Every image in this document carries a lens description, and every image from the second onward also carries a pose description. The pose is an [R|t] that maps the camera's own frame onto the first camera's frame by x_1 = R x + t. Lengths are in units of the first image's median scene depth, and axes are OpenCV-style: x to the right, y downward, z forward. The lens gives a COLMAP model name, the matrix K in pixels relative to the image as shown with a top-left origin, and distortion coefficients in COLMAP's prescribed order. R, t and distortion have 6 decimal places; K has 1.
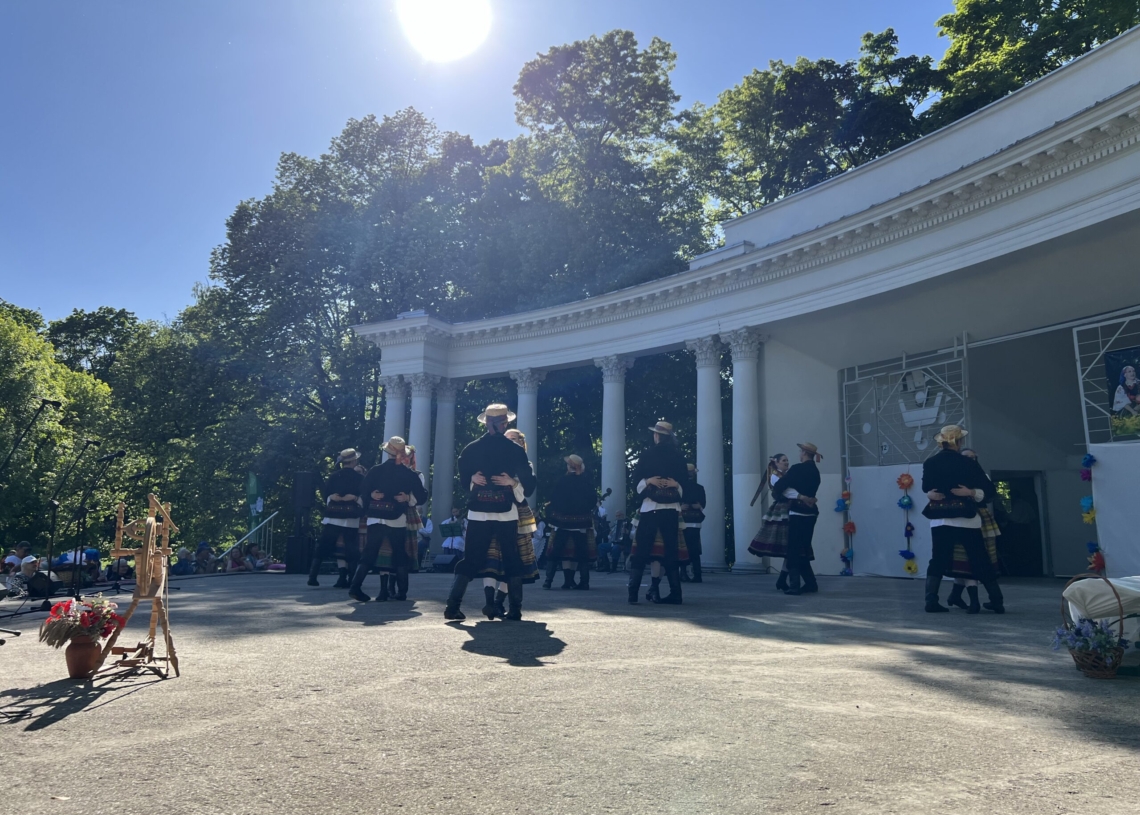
lens RADIAL K [[865.3, 0, 570.0], [0, 865.3, 407.5], [0, 0, 1]] dist [0.001806, -0.002608]
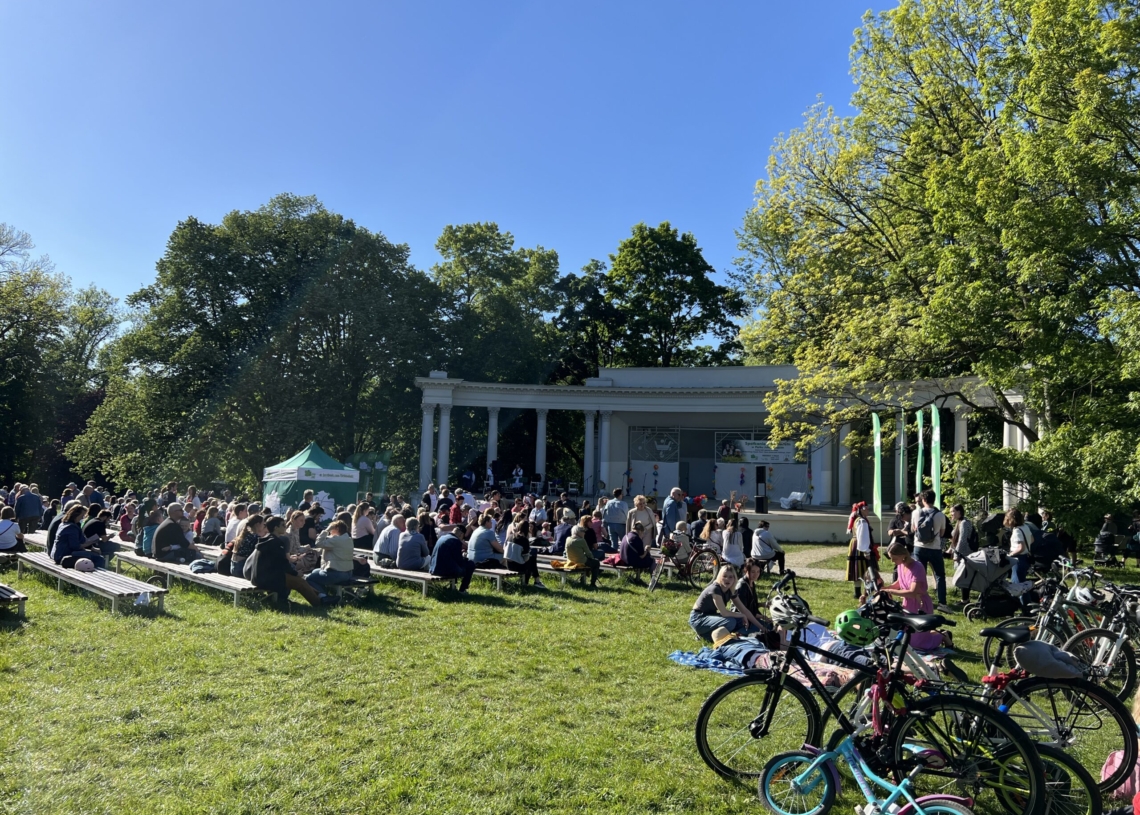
lens RADIAL K [[852.3, 0, 586.9], [0, 852.3, 417.9], [0, 0, 1]] dist [0.052109, -0.085588]
pose [[0.705743, 0.045588, 0.707000, -1.400187], [-0.126052, 0.990085, 0.061986, -0.177841], [-0.697164, -0.132865, 0.704492, -0.702908]]
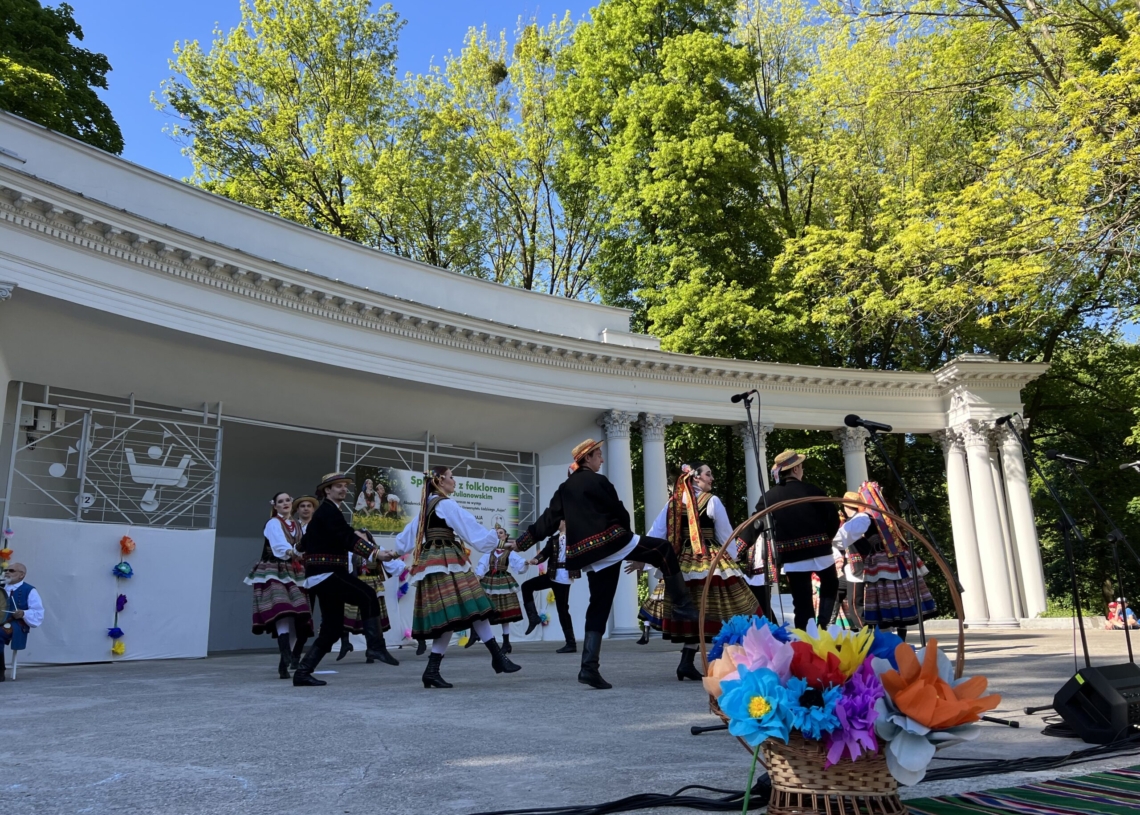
lens RADIAL K [[852.3, 0, 586.9], [0, 852.3, 417.9], [0, 0, 1]] dist [0.052109, -0.085588]
pose [[-0.331414, 0.206887, 0.920523, -0.391111], [-0.119585, 0.958582, -0.258495, 0.089449], [-0.935876, -0.195749, -0.292947, 0.585938]]
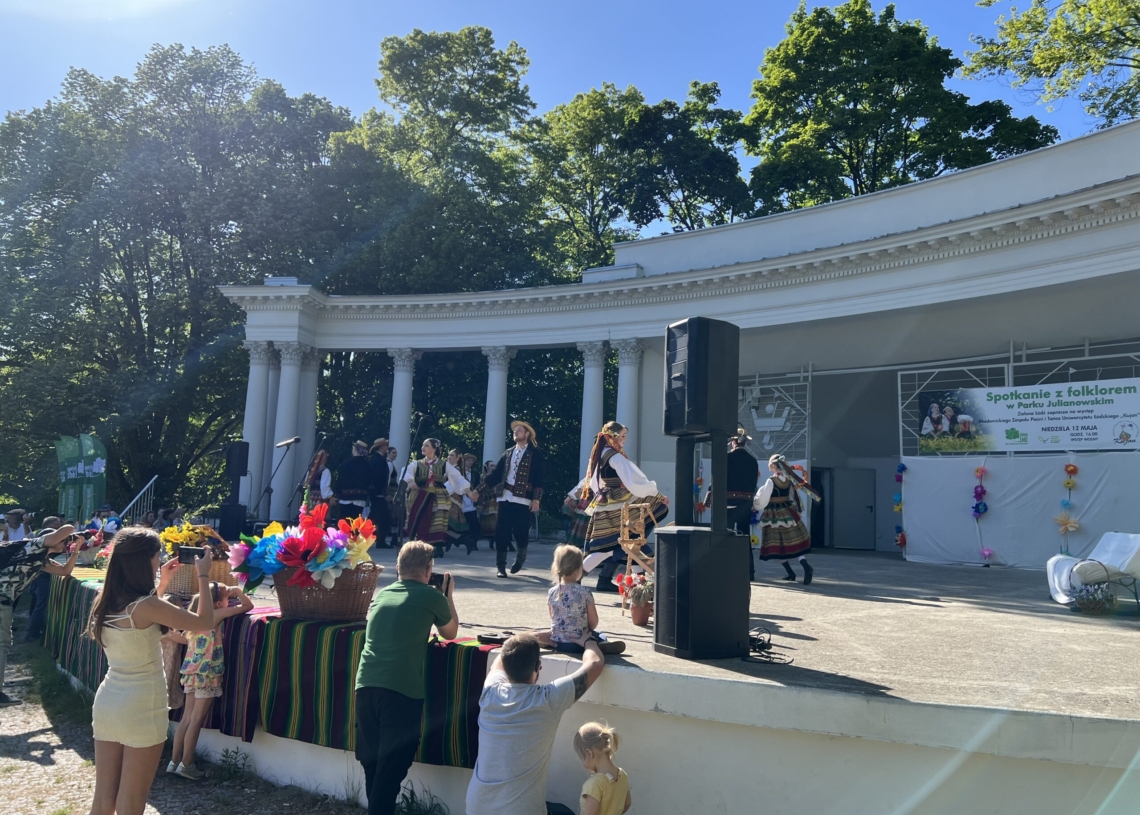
lens RADIAL K [[852.3, 0, 586.9], [0, 852.3, 417.9], [0, 0, 1]] dist [0.052109, -0.085588]
pose [[0.929388, 0.060682, 0.364081, -0.212768], [-0.080597, 0.995954, 0.039741, -0.018555], [-0.360197, -0.066278, 0.930519, -0.056887]]
